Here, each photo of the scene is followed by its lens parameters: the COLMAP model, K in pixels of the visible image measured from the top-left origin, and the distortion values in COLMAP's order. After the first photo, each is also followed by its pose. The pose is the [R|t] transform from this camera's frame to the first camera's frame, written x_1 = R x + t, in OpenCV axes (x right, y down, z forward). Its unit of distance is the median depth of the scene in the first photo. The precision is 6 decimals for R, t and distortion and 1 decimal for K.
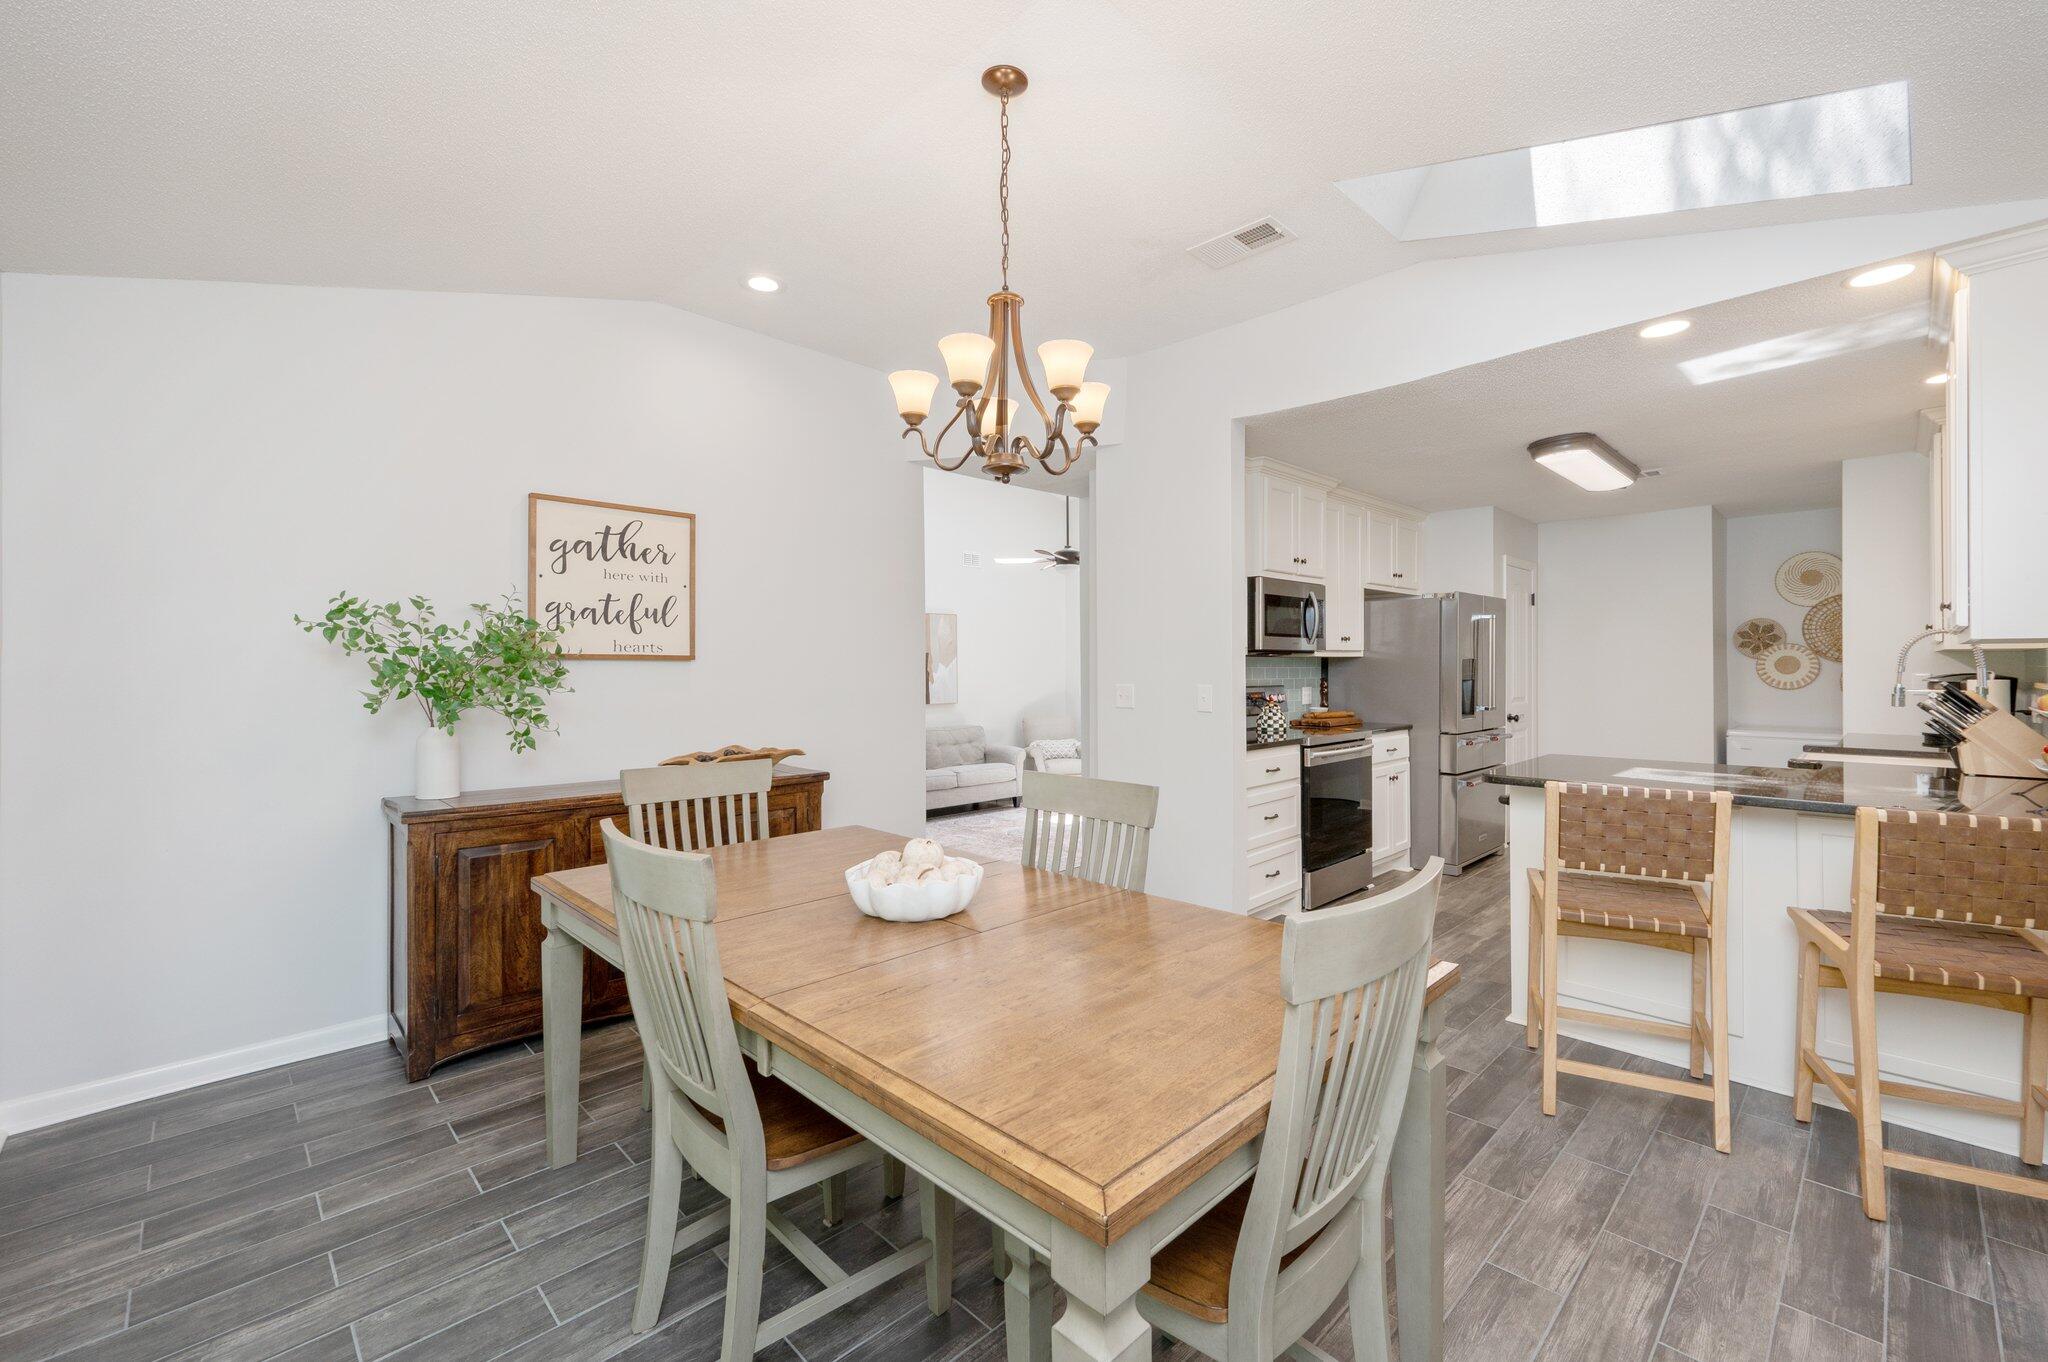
lens RADIAL K [[849.2, 0, 1039.5], [0, 849.2, 658.1], [0, 0, 1]] dist [0.001622, -0.000019]
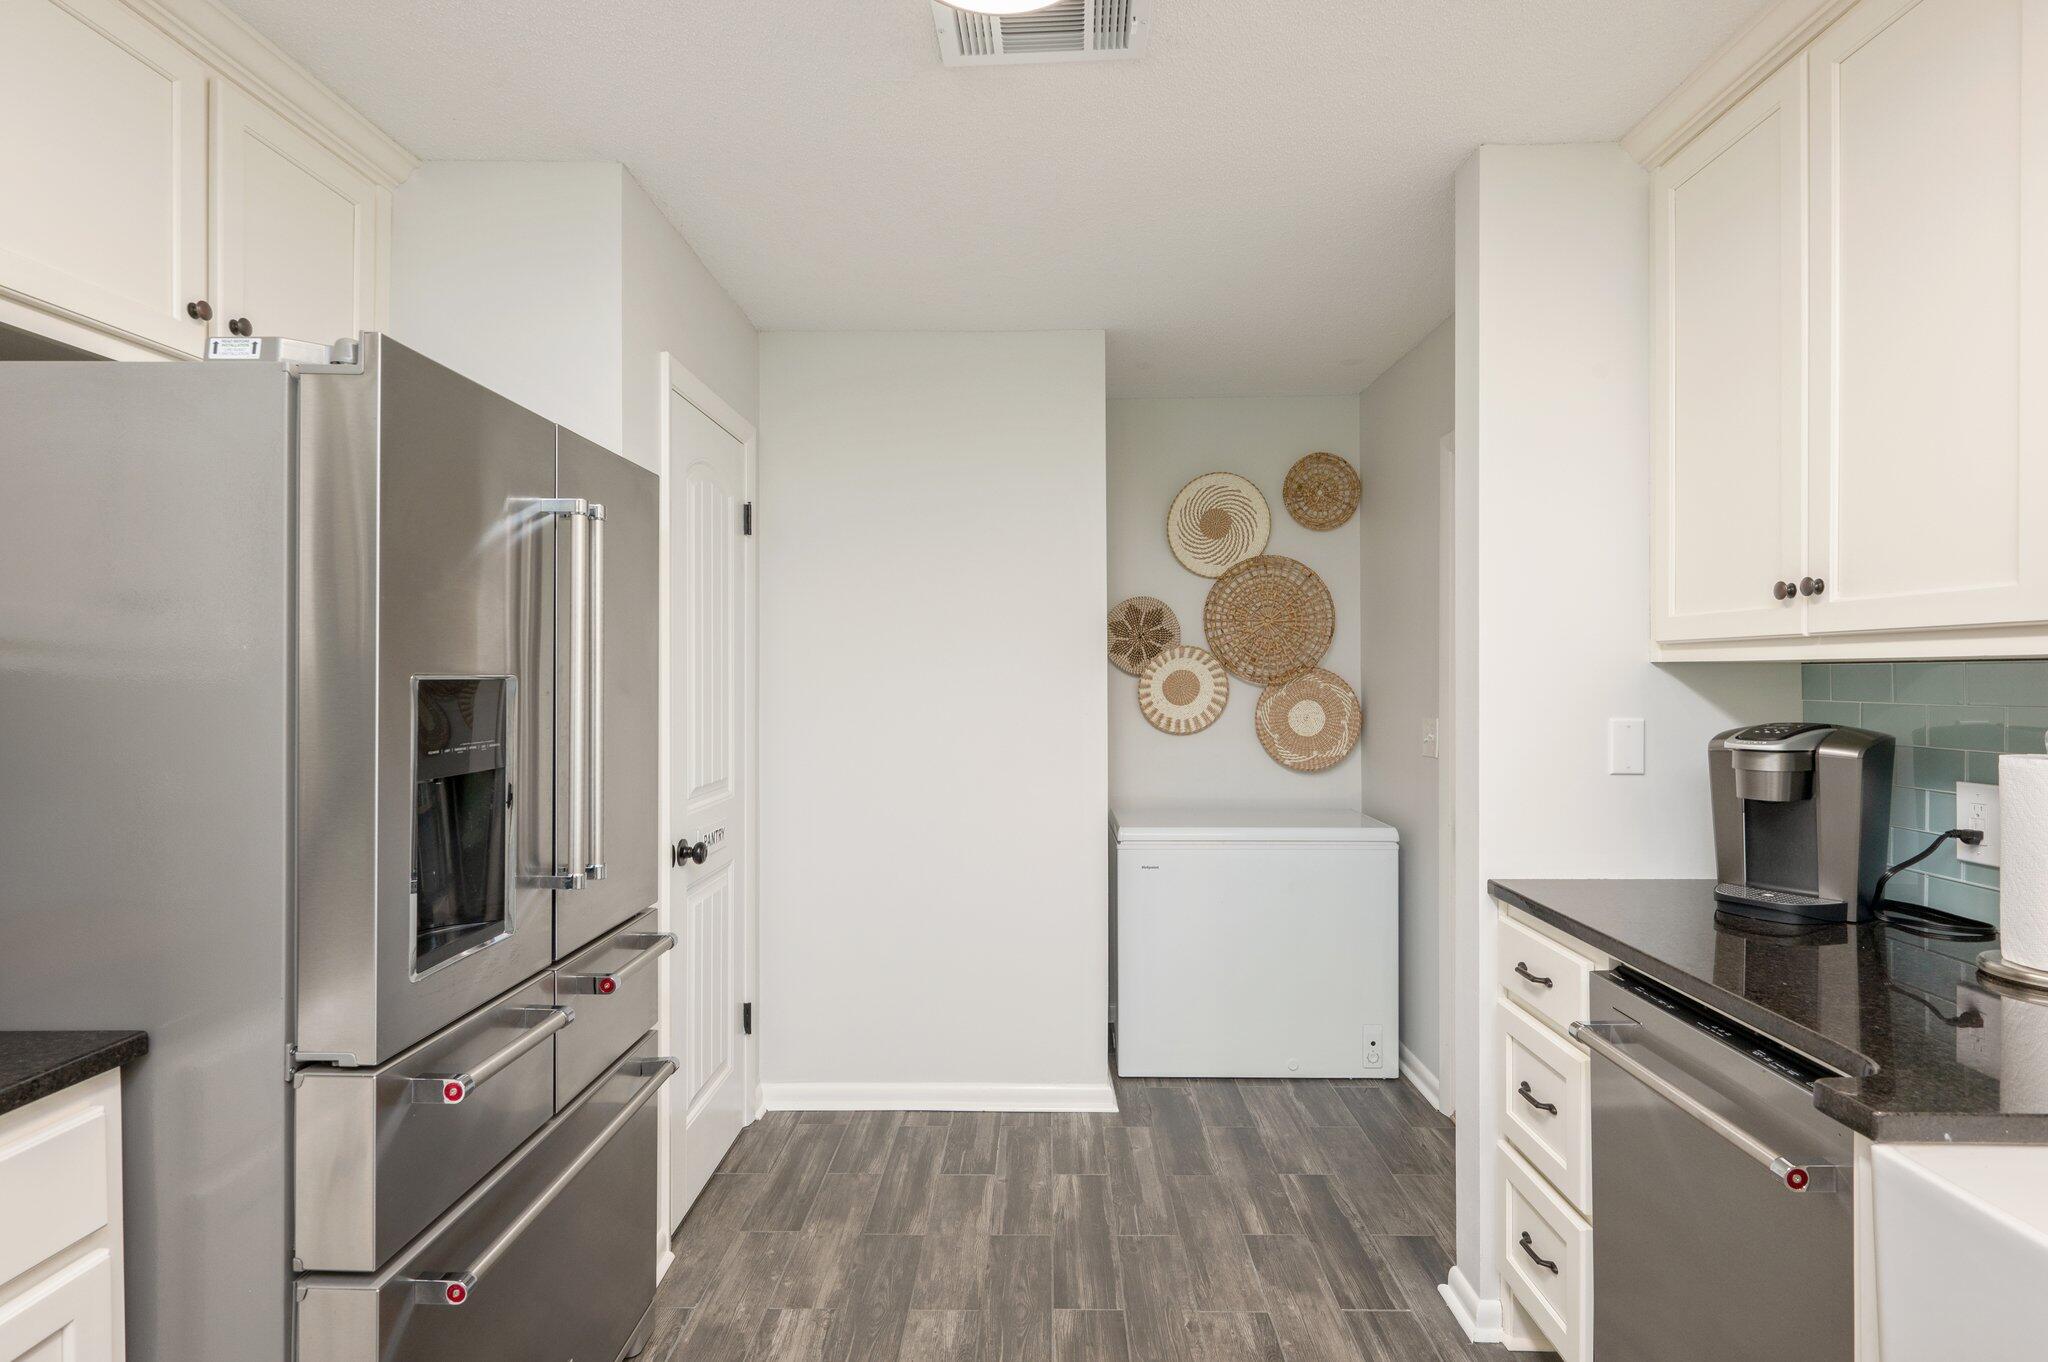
lens RADIAL K [[1031.9, 0, 1017.7], [0, 1031.9, 674.5], [0, 0, 1]] dist [-0.001586, -0.001612]
pose [[0.717598, 0.002097, 0.696454, 0.443652], [-0.007498, 0.999961, 0.004715, -0.002825], [-0.696417, -0.008605, 0.717586, 0.748663]]
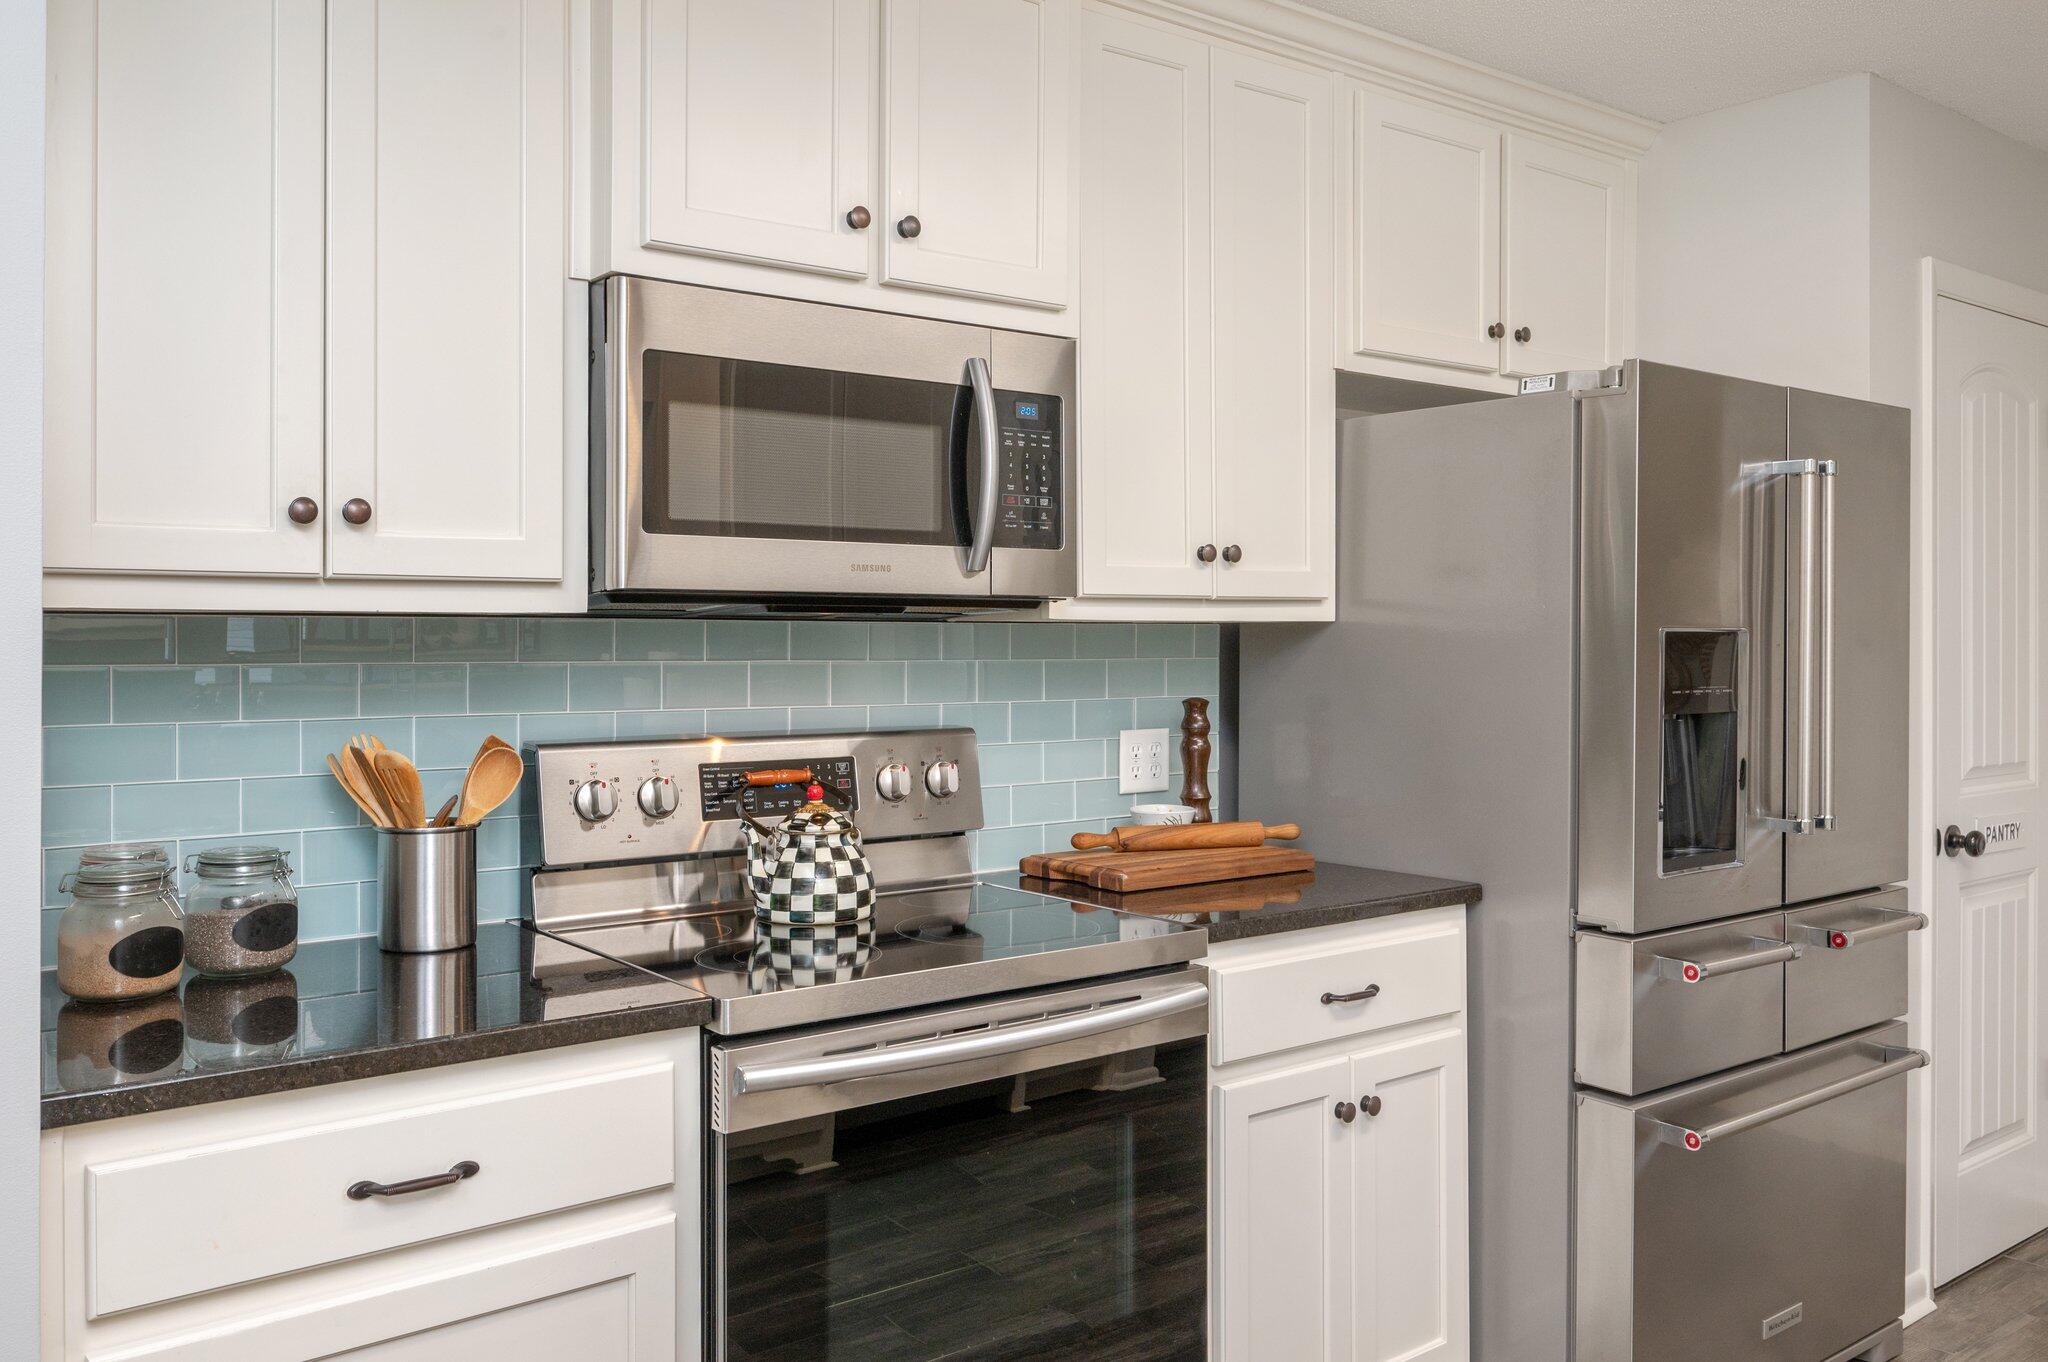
lens RADIAL K [[1589.2, 0, 1024.5], [0, 1589.2, 640.8], [0, 0, 1]] dist [-0.009492, 0.006379]
pose [[0.991305, 0.003952, -0.131521, 0.385674], [-0.002299, 0.999916, 0.012717, -0.001986], [0.131560, -0.012304, 0.991232, 0.532861]]
